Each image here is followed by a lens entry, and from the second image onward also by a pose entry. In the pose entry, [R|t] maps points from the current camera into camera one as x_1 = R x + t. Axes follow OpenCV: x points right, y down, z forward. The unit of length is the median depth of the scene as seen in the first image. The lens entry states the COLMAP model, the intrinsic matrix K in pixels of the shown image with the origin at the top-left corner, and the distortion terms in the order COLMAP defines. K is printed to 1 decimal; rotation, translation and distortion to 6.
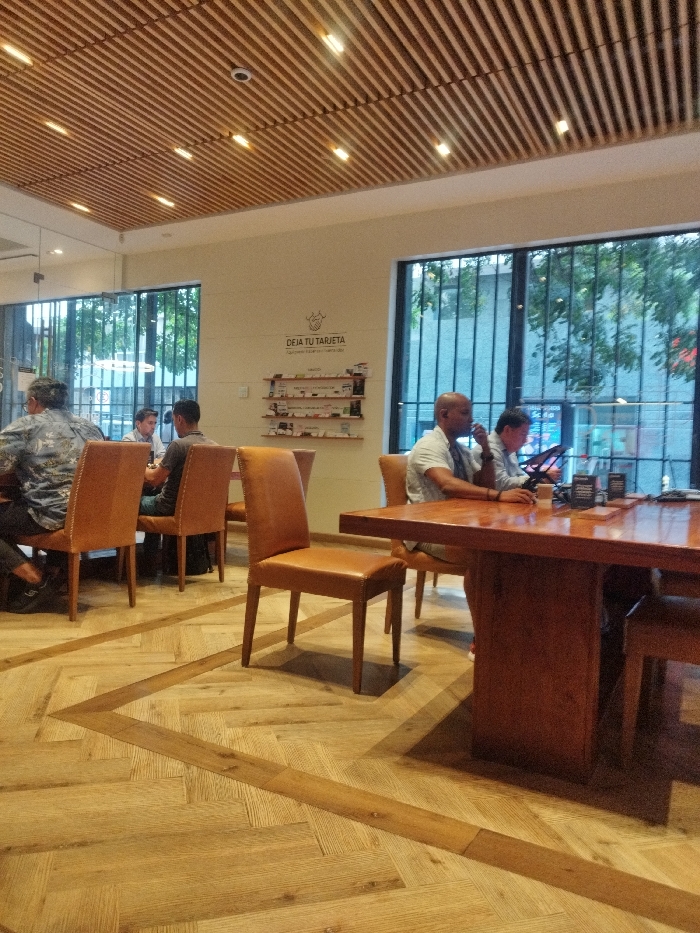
lens RADIAL K [[660.7, 0, 348.5], [0, 660.7, 470.8], [0, 0, 1]] dist [0.007460, -0.000552]
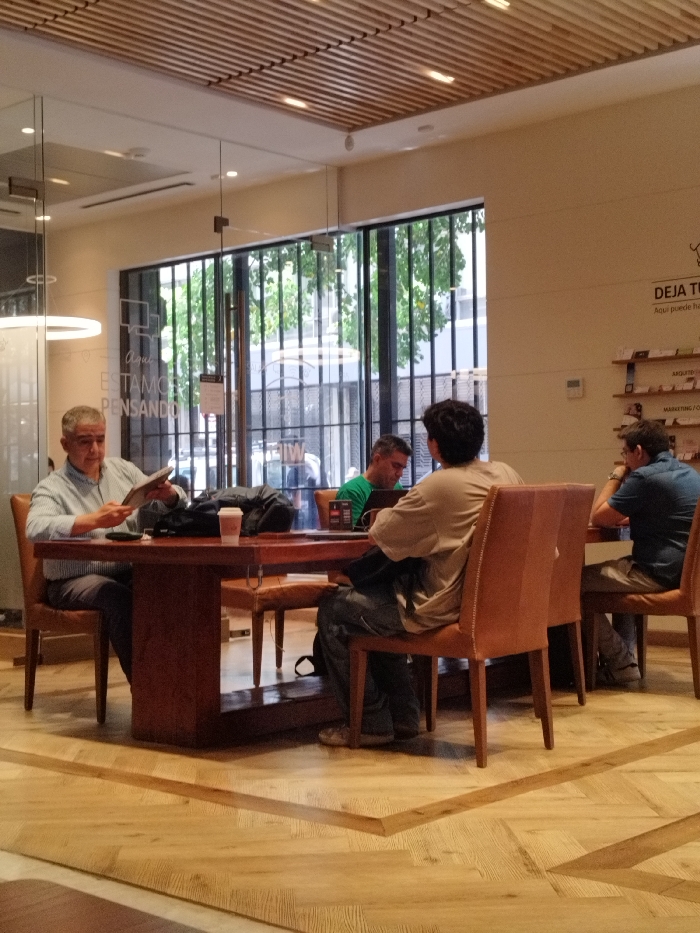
lens RADIAL K [[1347.4, 0, 350.0], [0, 1347.4, 466.5], [0, 0, 1]] dist [0.024215, 0.043809]
pose [[0.973900, -0.062085, -0.218322, -0.105036], [0.050578, 0.997040, -0.057912, 0.003846], [0.221271, 0.045358, 0.974157, -0.157934]]
